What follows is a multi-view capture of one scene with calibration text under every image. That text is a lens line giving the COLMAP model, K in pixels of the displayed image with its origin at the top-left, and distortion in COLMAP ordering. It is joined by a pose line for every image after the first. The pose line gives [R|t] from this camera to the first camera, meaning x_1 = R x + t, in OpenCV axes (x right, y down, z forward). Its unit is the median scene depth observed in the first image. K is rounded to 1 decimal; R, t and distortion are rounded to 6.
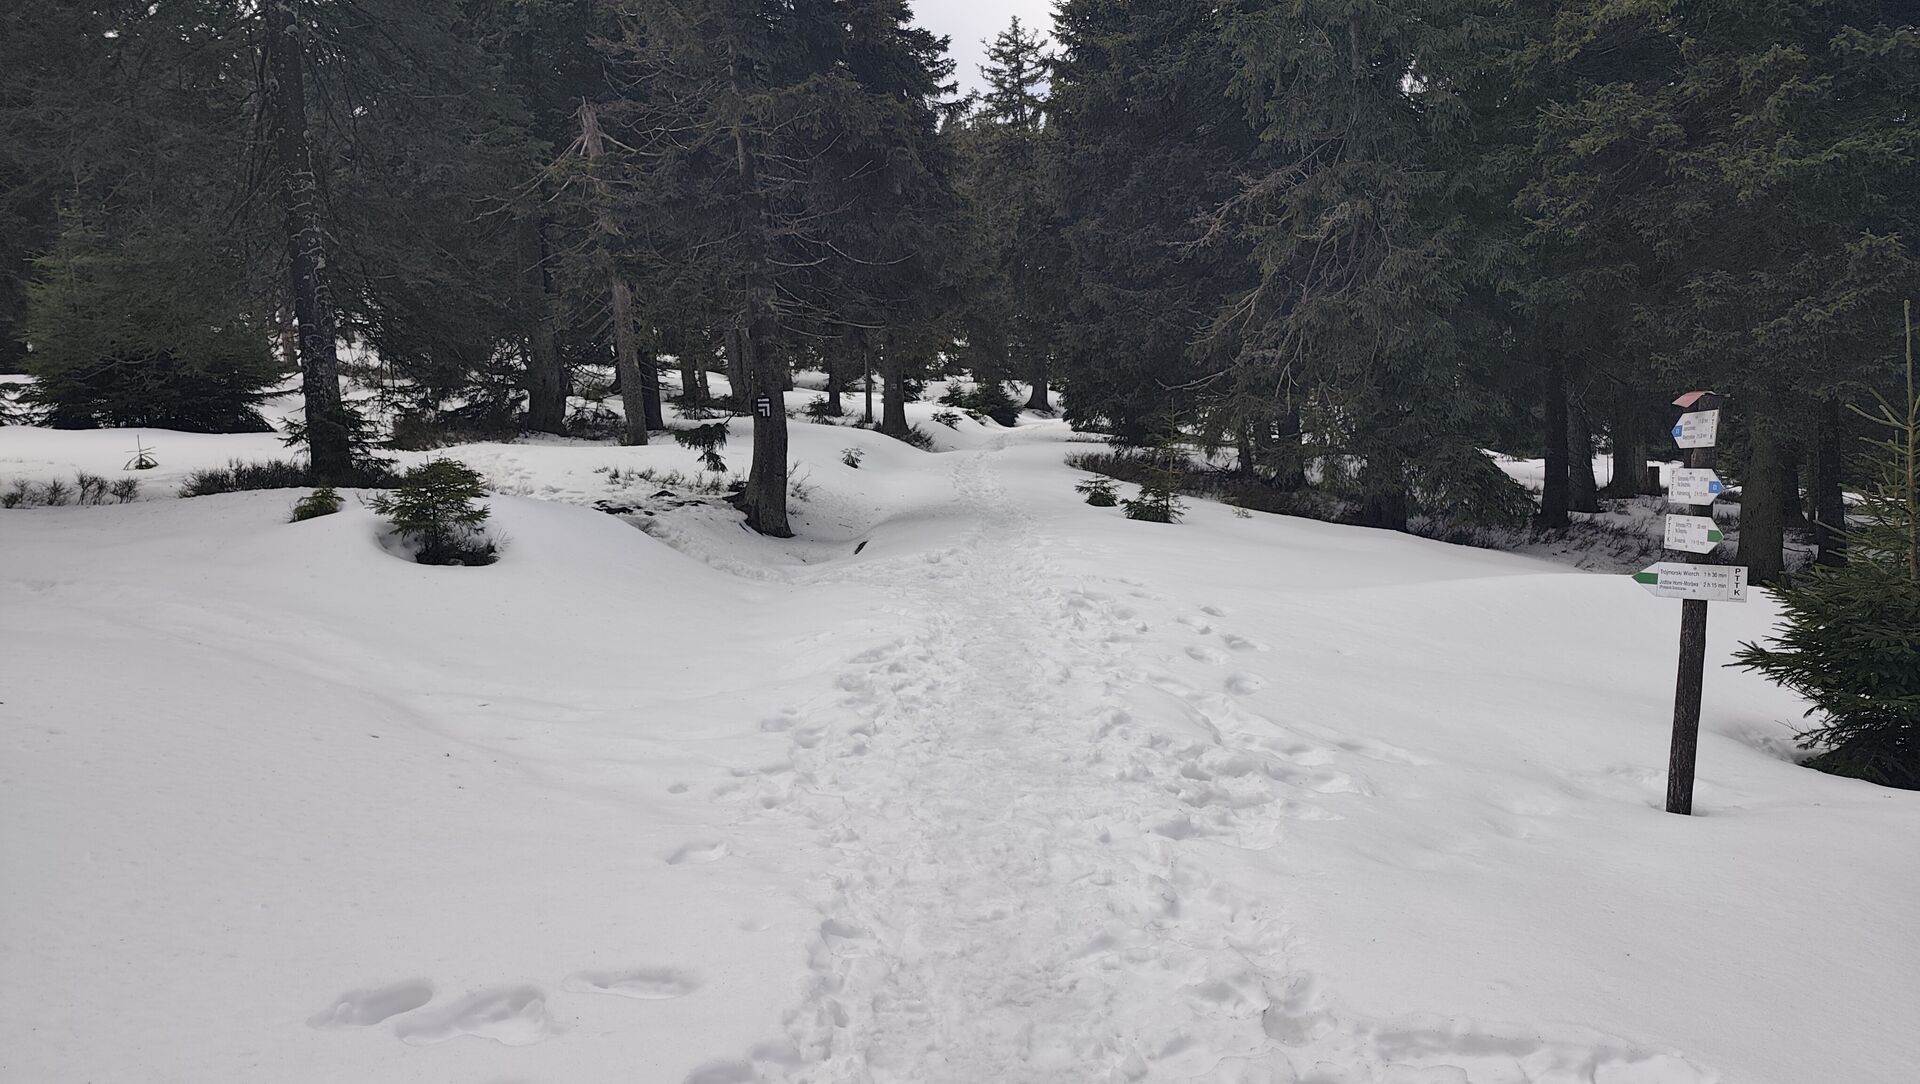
lens RADIAL K [[1282.0, 0, 964.6], [0, 1282.0, 539.6], [0, 0, 1]] dist [0.036489, -0.007954]
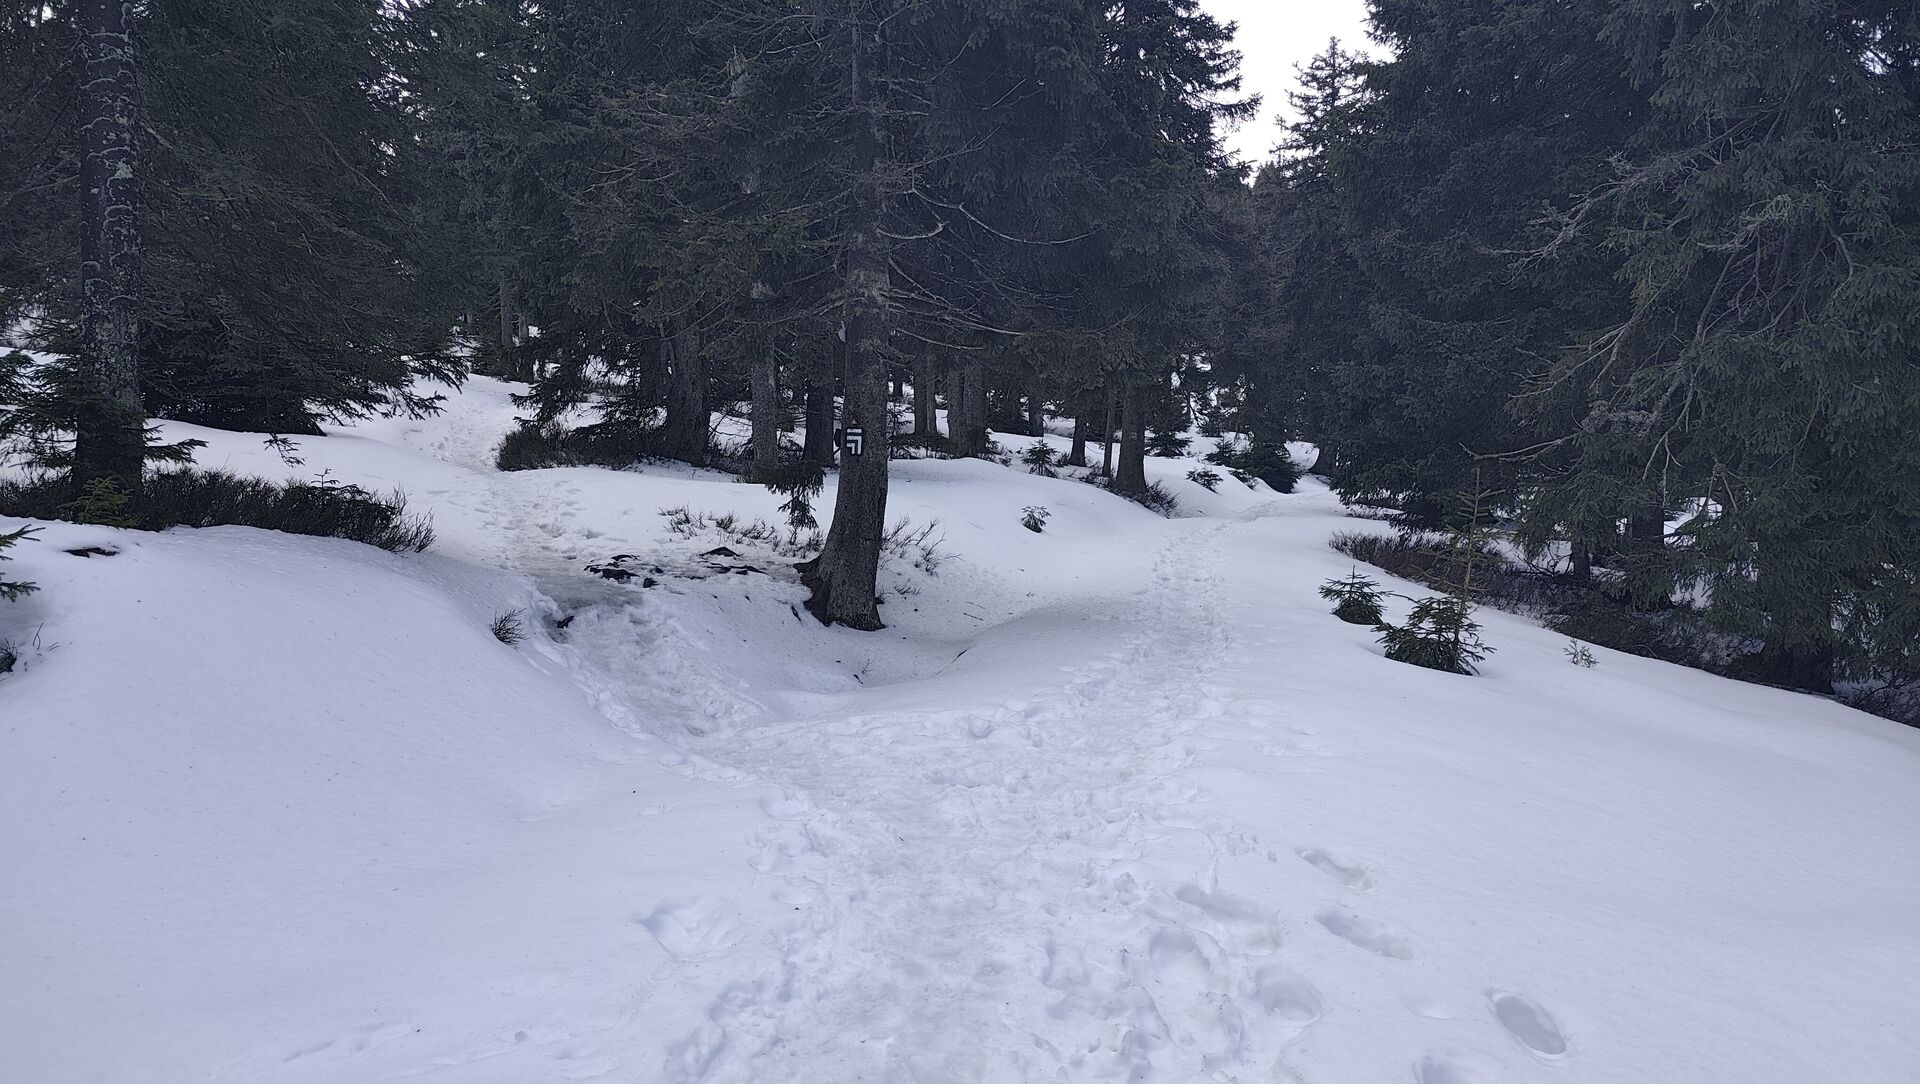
lens RADIAL K [[1282.0, 0, 977.6], [0, 1282.0, 546.8], [0, 0, 1]] dist [0.036489, -0.007954]
pose [[0.974244, 0.082041, -0.210044, 0.041174], [-0.089315, 0.995680, -0.025365, -0.023986], [0.207056, 0.043472, 0.977363, 0.235268]]
